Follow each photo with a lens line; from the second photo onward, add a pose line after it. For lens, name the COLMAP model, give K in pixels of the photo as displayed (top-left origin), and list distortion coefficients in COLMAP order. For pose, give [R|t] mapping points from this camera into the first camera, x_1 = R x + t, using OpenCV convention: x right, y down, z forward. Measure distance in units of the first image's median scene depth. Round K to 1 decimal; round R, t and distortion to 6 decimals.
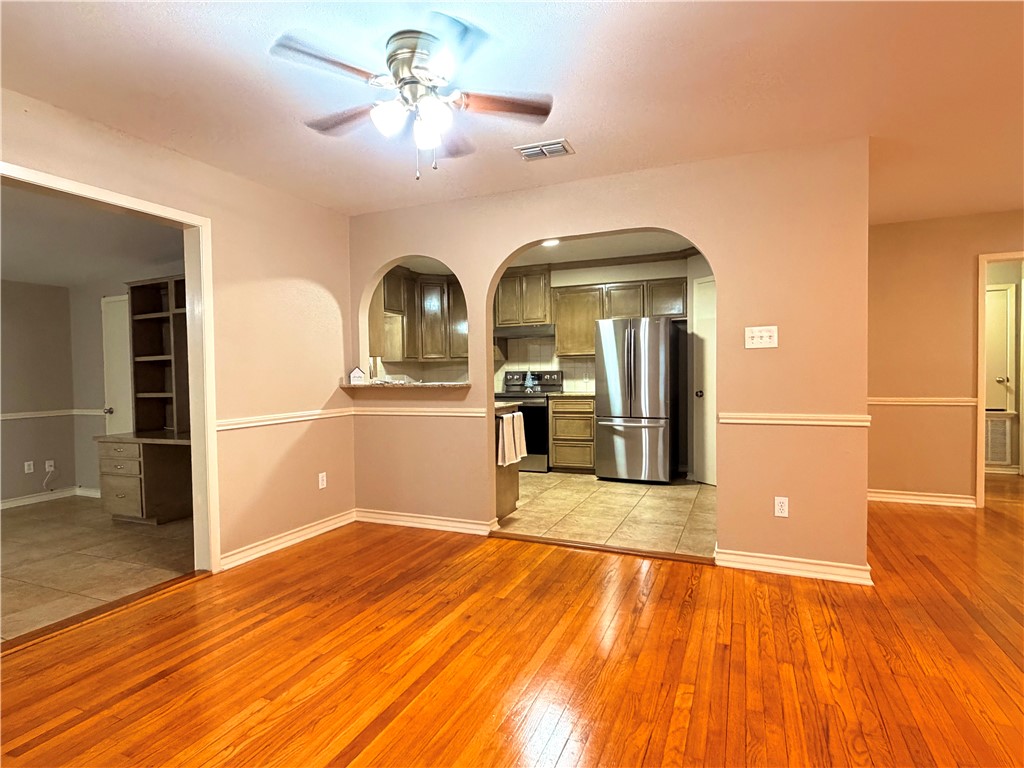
lens RADIAL K [[532.8, 0, 512.0], [0, 532.8, 384.0], [0, 0, 1]] dist [-0.003358, -0.000923]
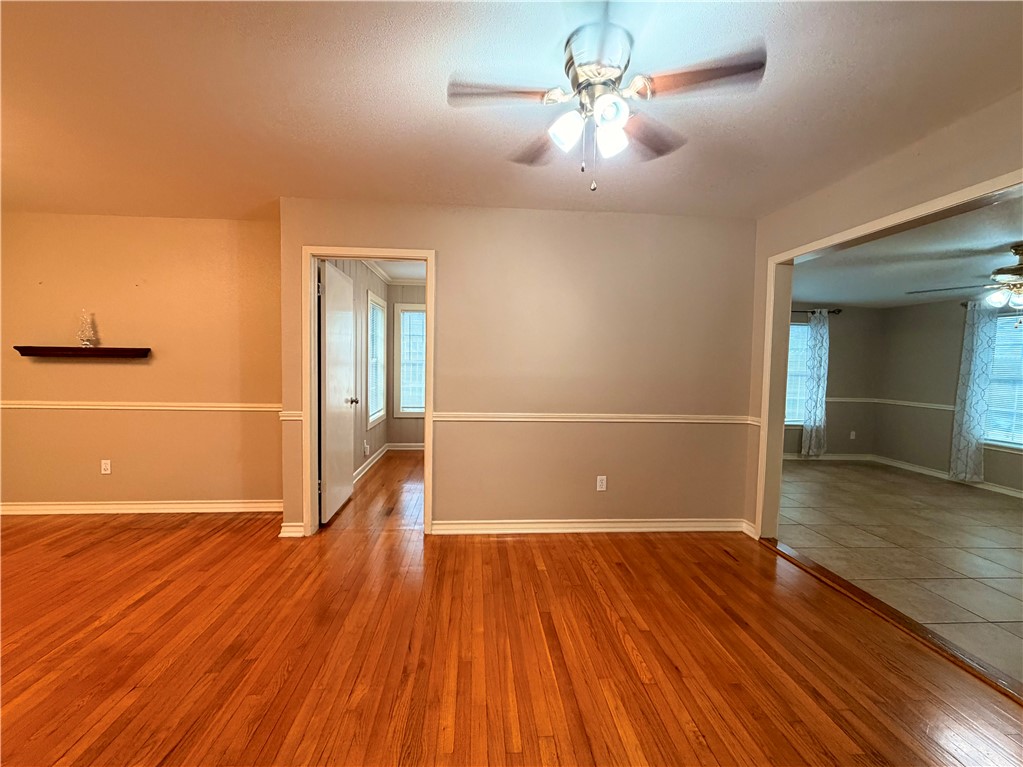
lens RADIAL K [[432.0, 0, 511.5], [0, 432.0, 383.5], [0, 0, 1]] dist [0.001123, 0.000246]
pose [[-0.879075, 0.024585, -0.476049, 0.174447], [-0.014397, 0.996844, 0.078067, -0.057729], [0.476466, 0.075481, -0.875947, 0.885507]]
